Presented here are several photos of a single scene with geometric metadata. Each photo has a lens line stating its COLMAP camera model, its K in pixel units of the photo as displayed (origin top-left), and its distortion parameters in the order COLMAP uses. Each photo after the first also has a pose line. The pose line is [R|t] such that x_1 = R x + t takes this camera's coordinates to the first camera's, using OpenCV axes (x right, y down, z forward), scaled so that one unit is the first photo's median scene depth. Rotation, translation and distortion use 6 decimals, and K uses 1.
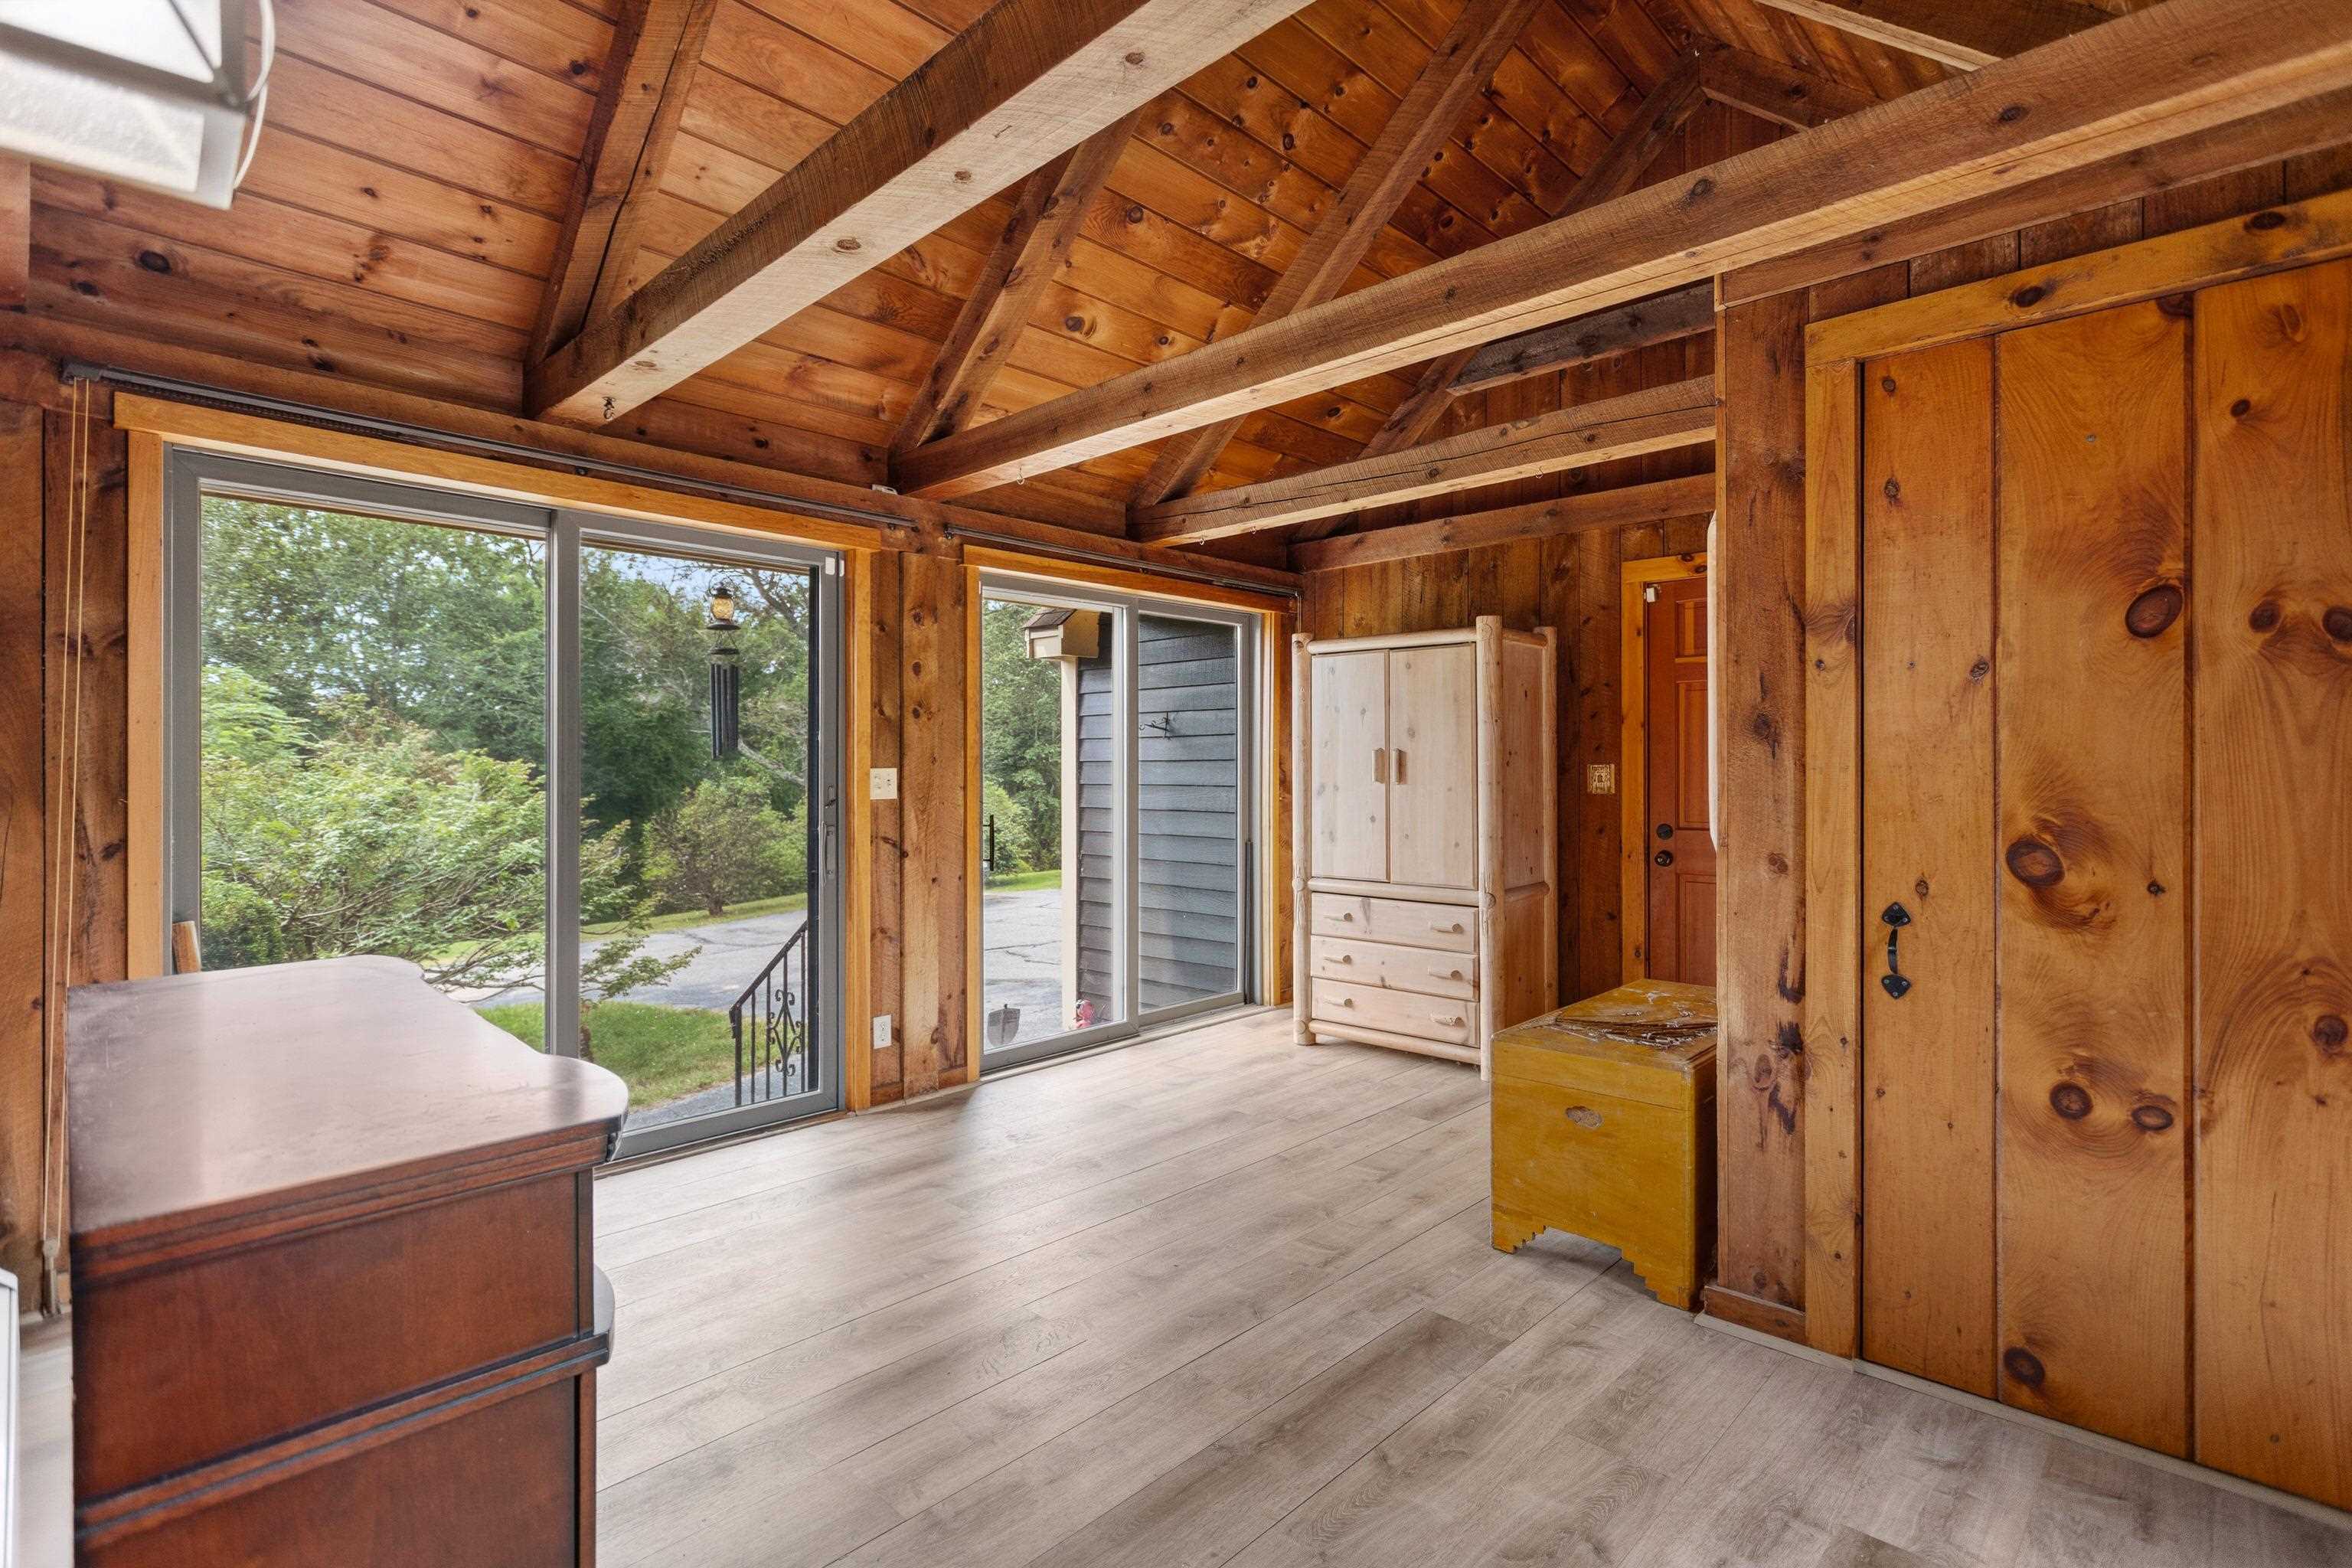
lens RADIAL K [[1114.5, 0, 1182.4], [0, 1114.5, 774.8], [0, 0, 1]] dist [0.004597, 0.000692]
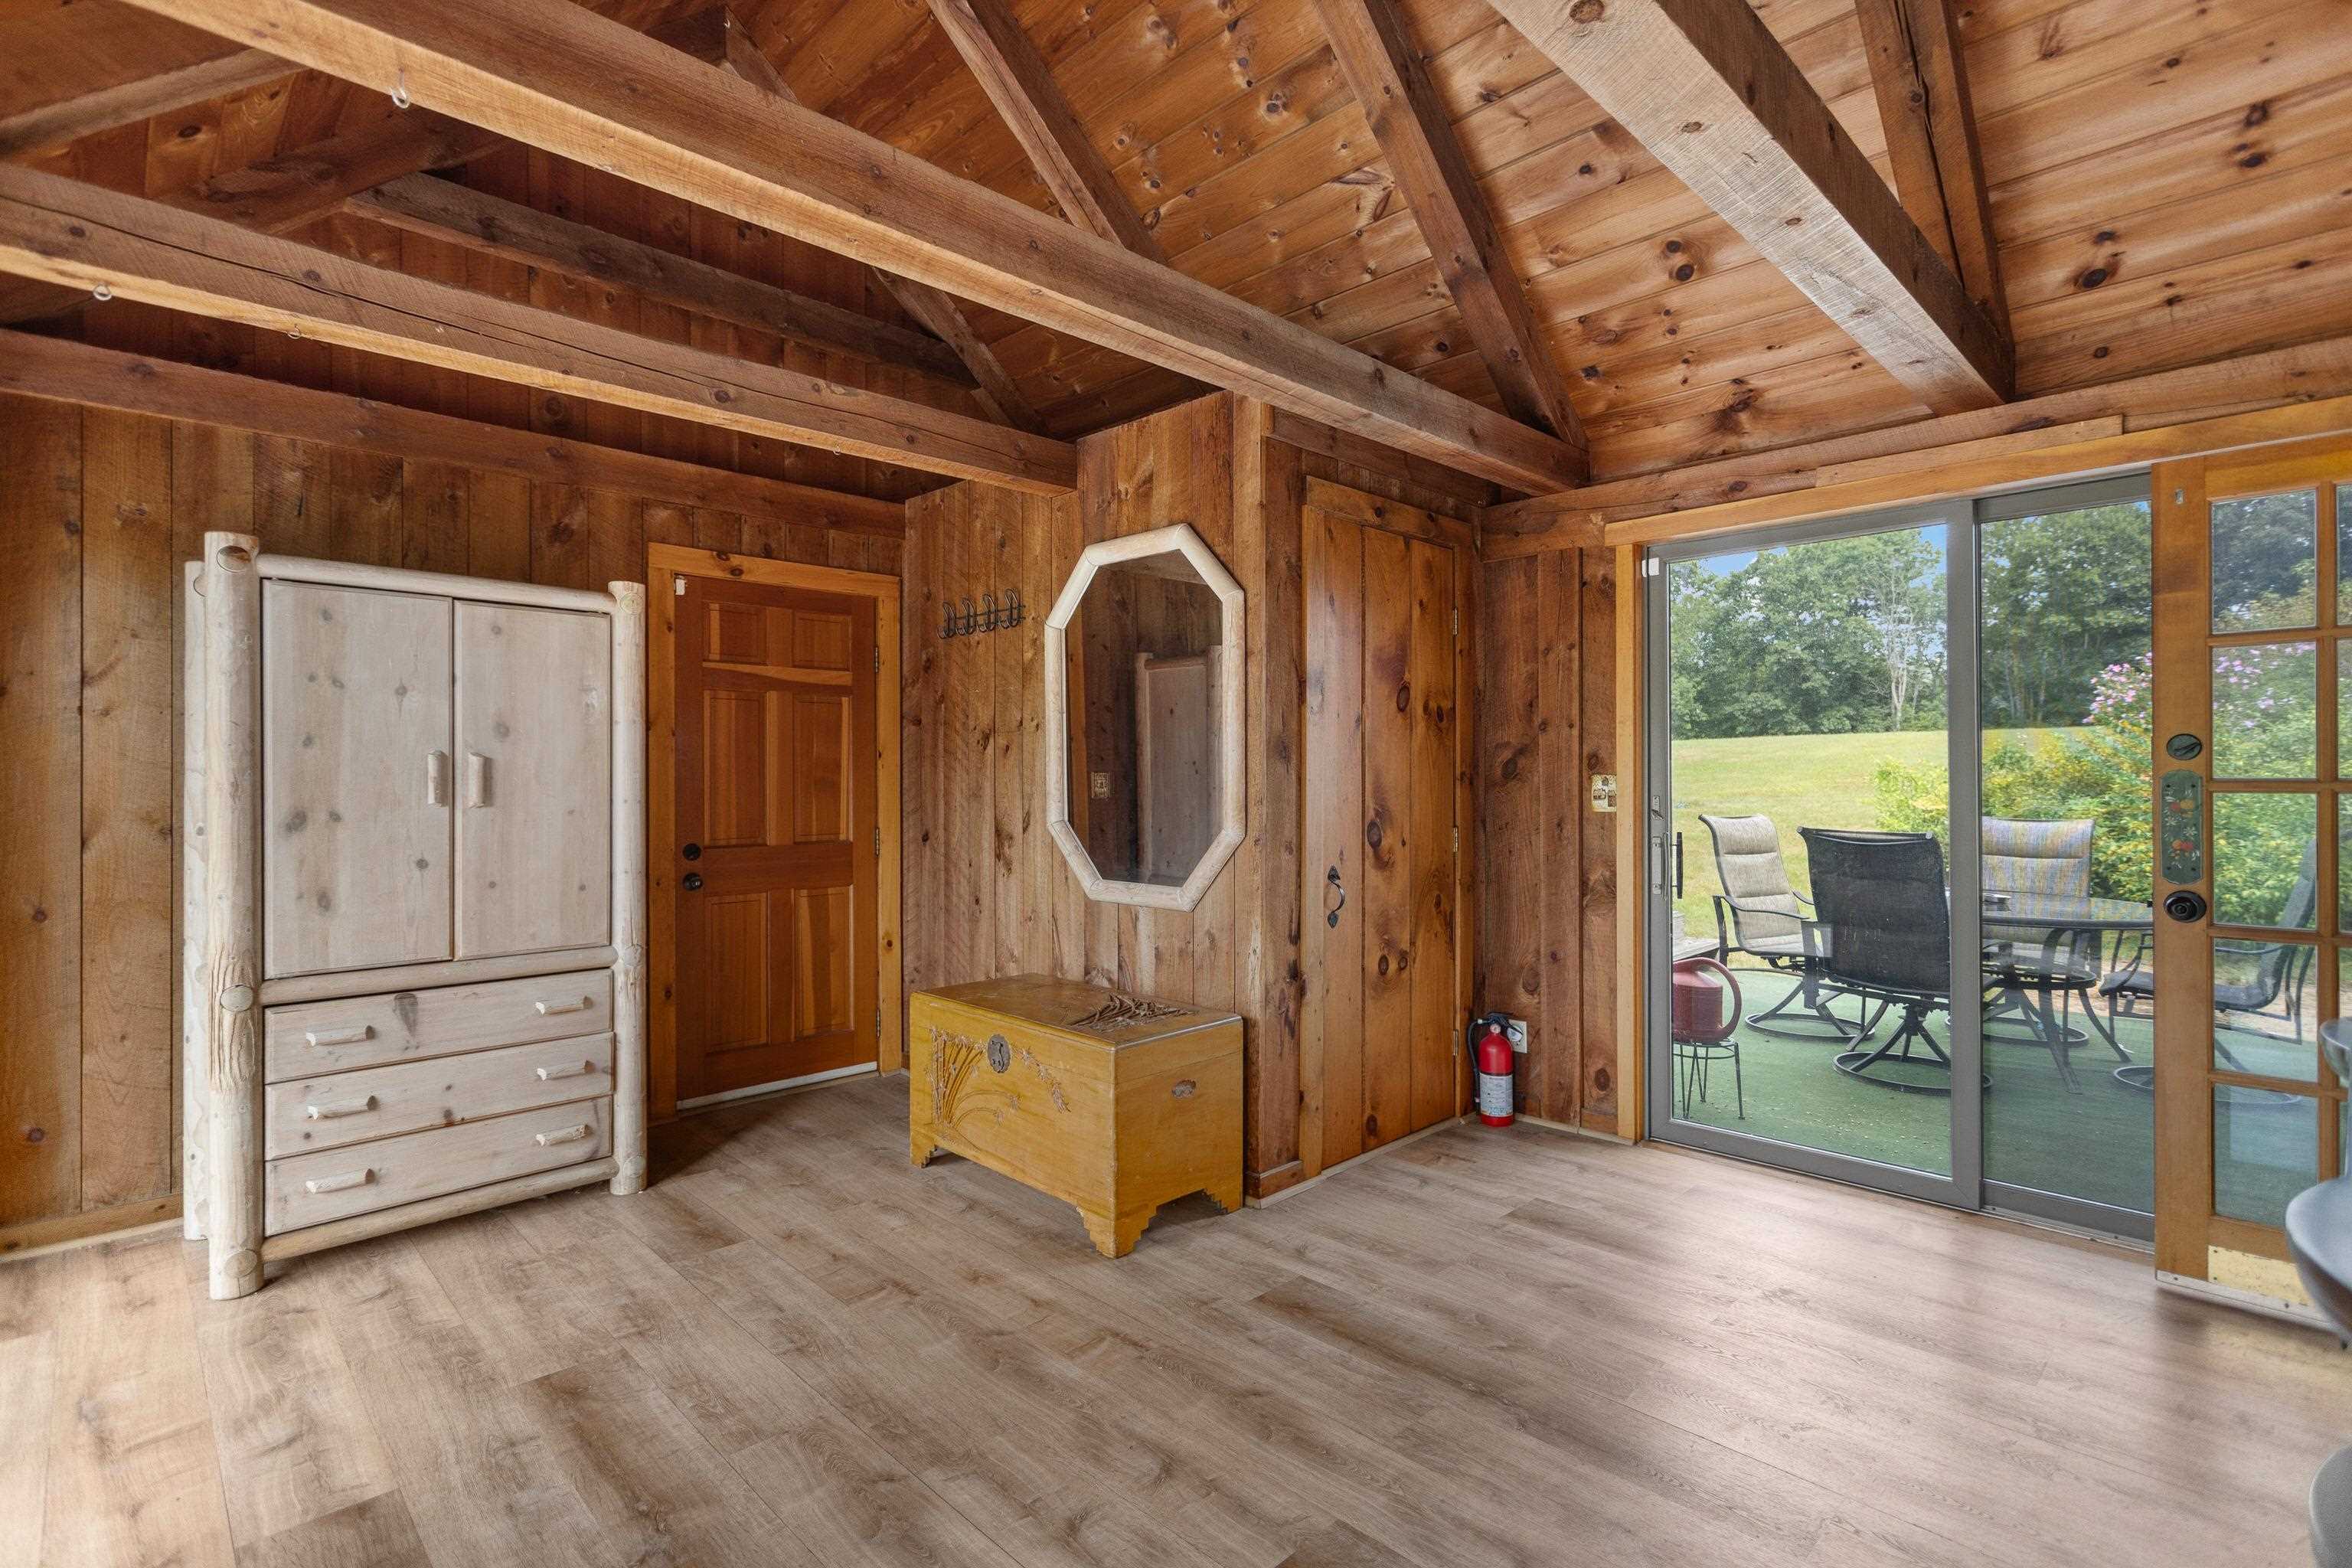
lens RADIAL K [[1114.5, 0, 1190.0], [0, 1114.5, 780.6], [0, 0, 1]] dist [0.004597, 0.000692]
pose [[0.029782, -0.002033, 0.999554, -0.648284], [0.008086, 0.999966, 0.001793, -0.007240], [-0.999524, 0.008029, 0.029798, 0.805207]]
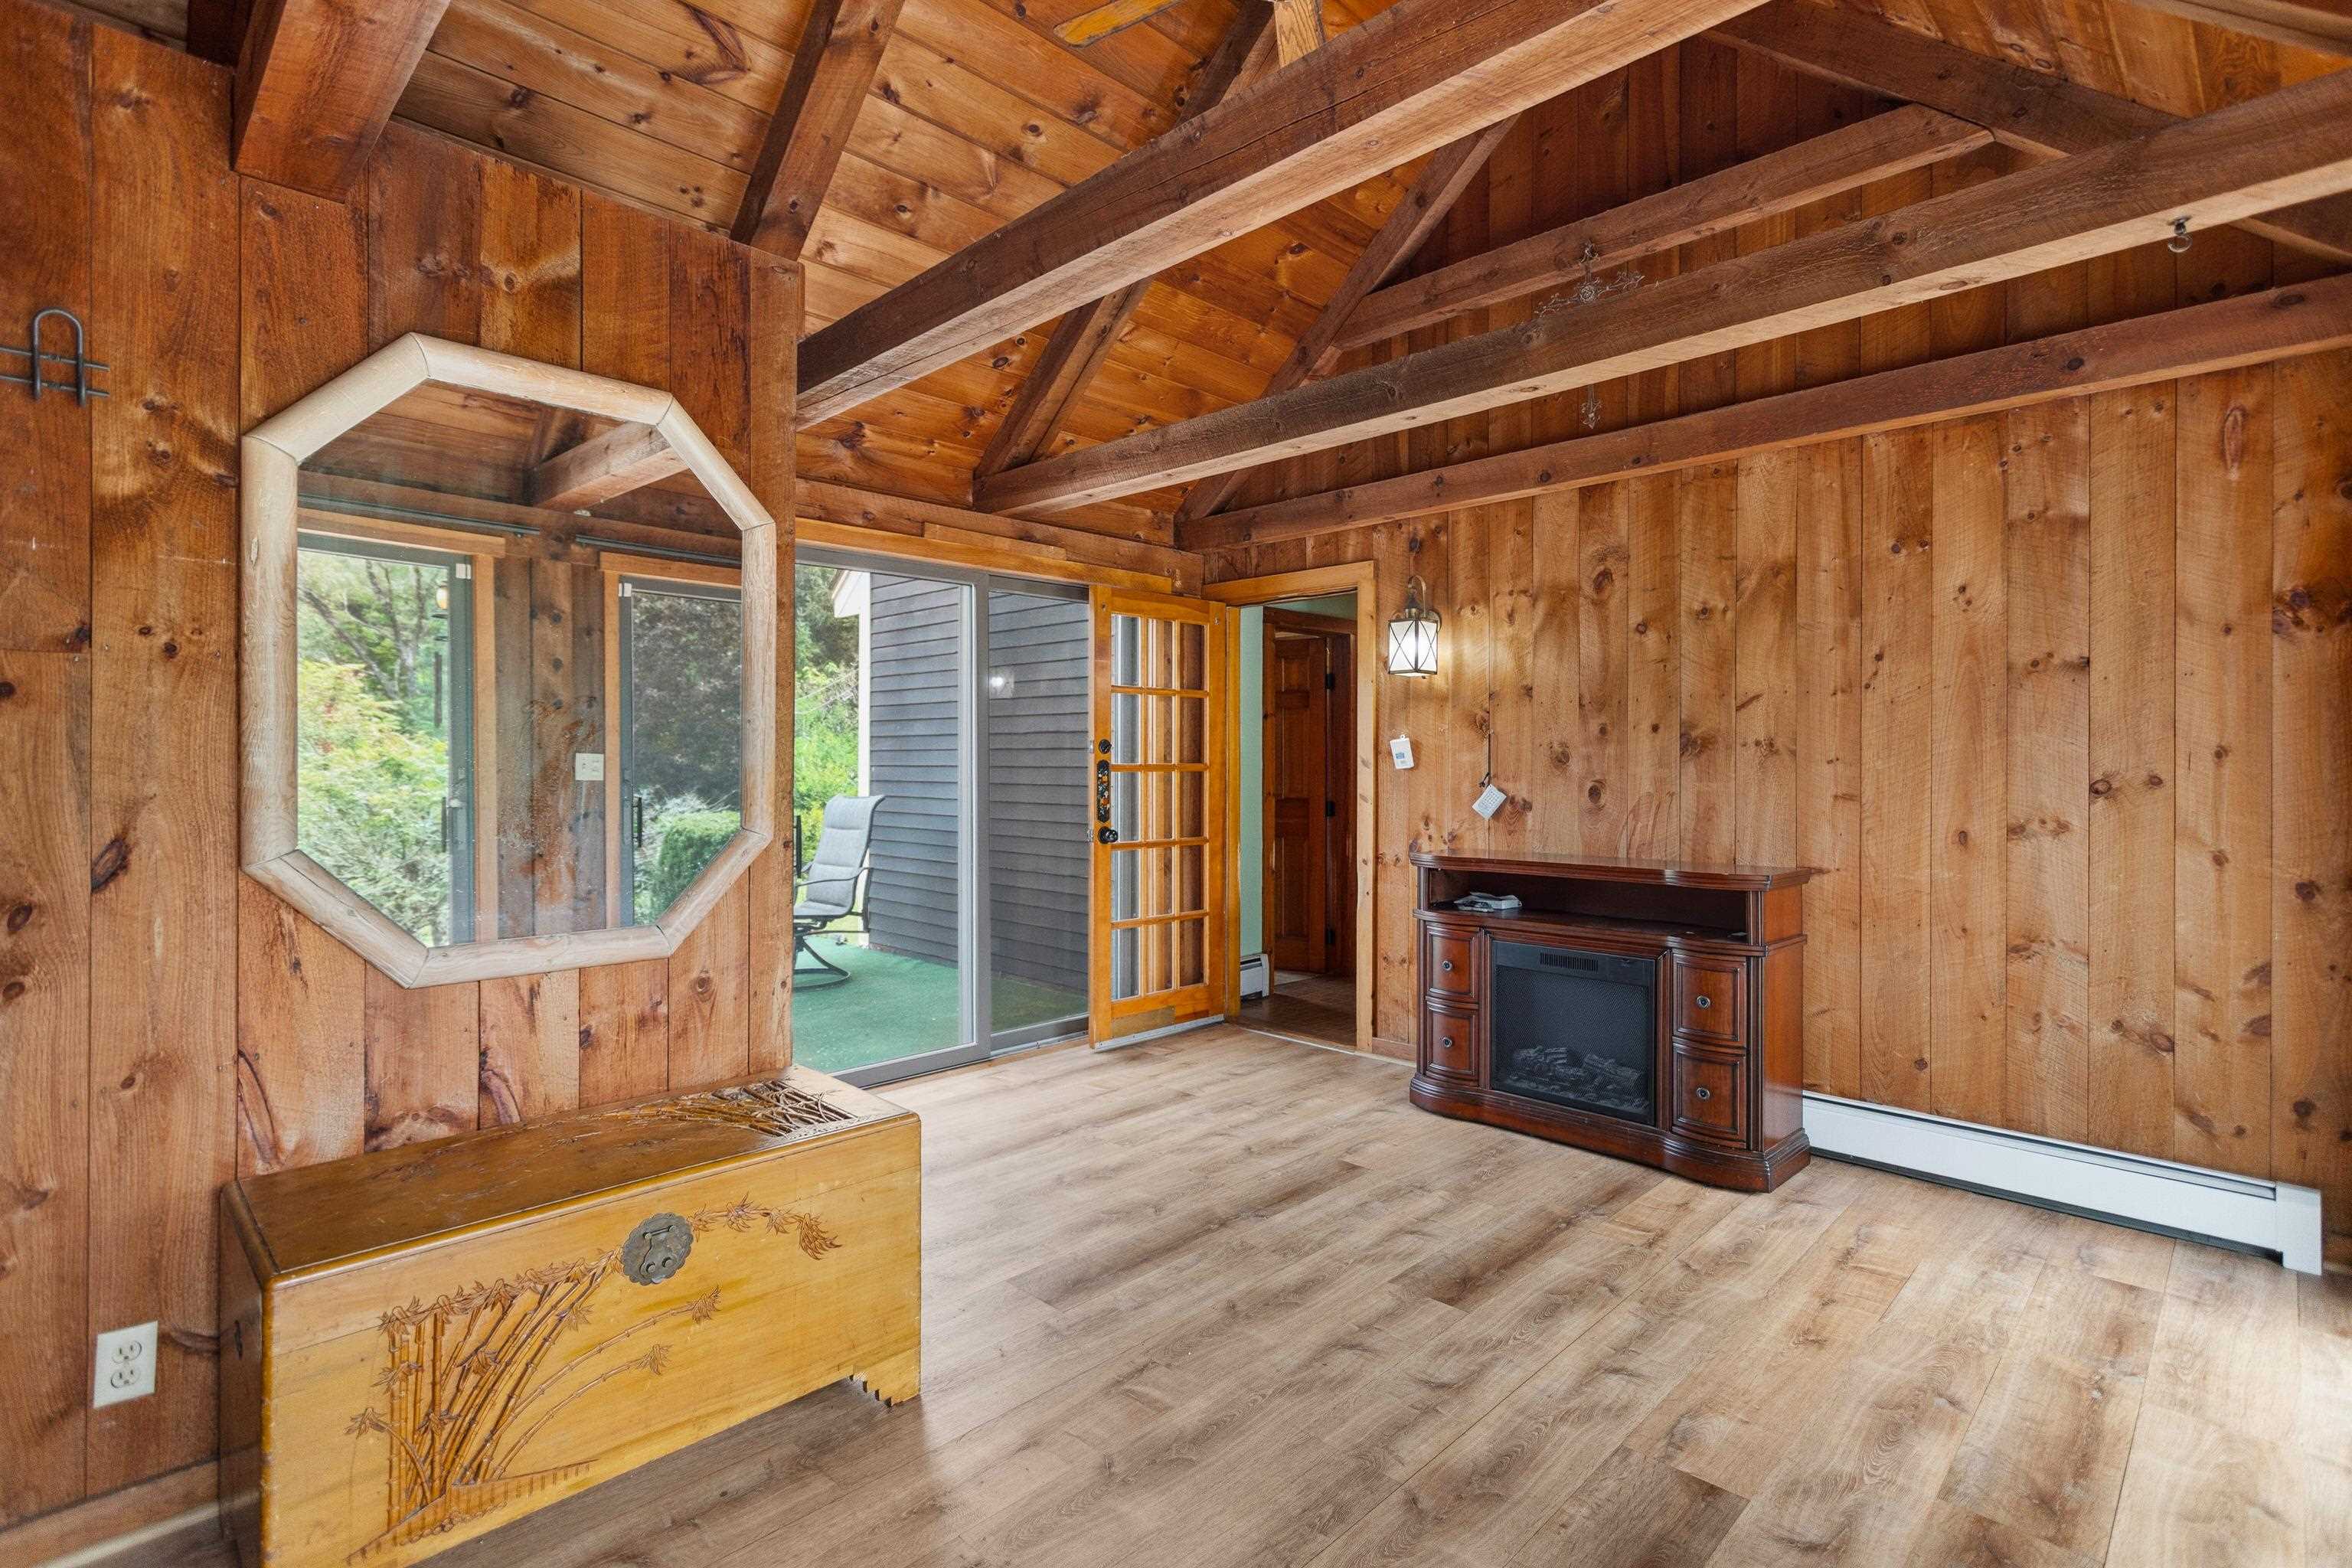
lens RADIAL K [[1114.5, 0, 1183.8], [0, 1114.5, 762.8], [0, 0, 1]] dist [0.004597, 0.000692]
pose [[-0.999948, -0.000459, 0.010192, 0.078604], [-0.000393, 0.999979, 0.006488, -0.013143], [-0.010194, 0.006484, -0.999927, 1.578843]]
